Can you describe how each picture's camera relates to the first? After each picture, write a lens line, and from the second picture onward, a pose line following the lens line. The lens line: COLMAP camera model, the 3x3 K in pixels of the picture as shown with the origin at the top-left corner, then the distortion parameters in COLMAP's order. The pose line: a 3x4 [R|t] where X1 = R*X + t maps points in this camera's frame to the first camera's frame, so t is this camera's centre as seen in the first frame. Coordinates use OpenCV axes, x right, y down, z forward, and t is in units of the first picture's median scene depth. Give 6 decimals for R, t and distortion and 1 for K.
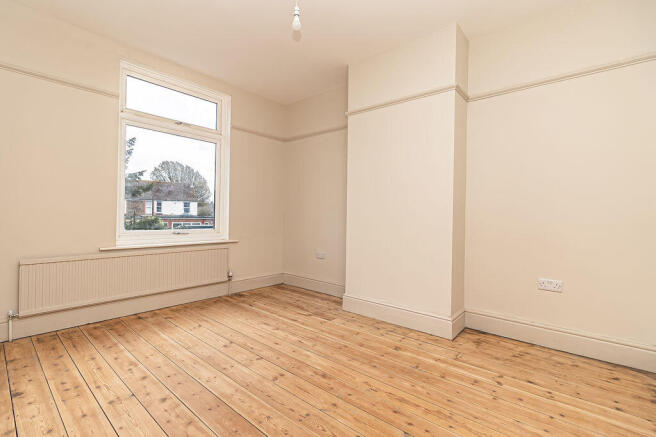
lens RADIAL K [[299.1, 0, 326.7], [0, 299.1, 211.8], [0, 0, 1]] dist [0.002683, 0.000836]
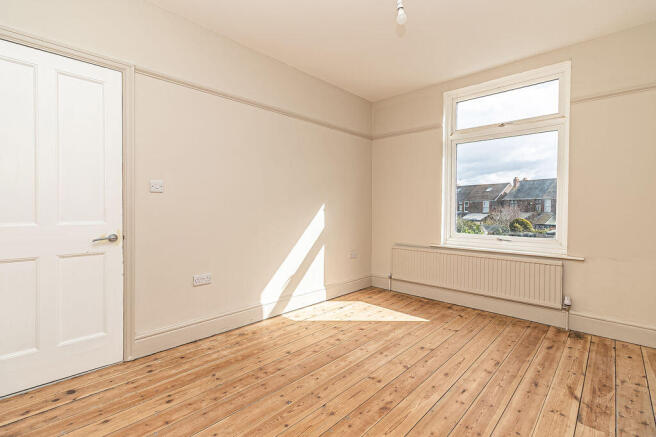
lens RADIAL K [[299.1, 0, 328.5], [0, 299.1, 214.5], [0, 0, 1]] dist [0.002683, 0.000836]
pose [[-0.040467, 0.000531, -0.999181, 0.545631], [0.005257, 0.999986, 0.000319, -0.014791], [0.999167, -0.005240, -0.040469, 0.543046]]
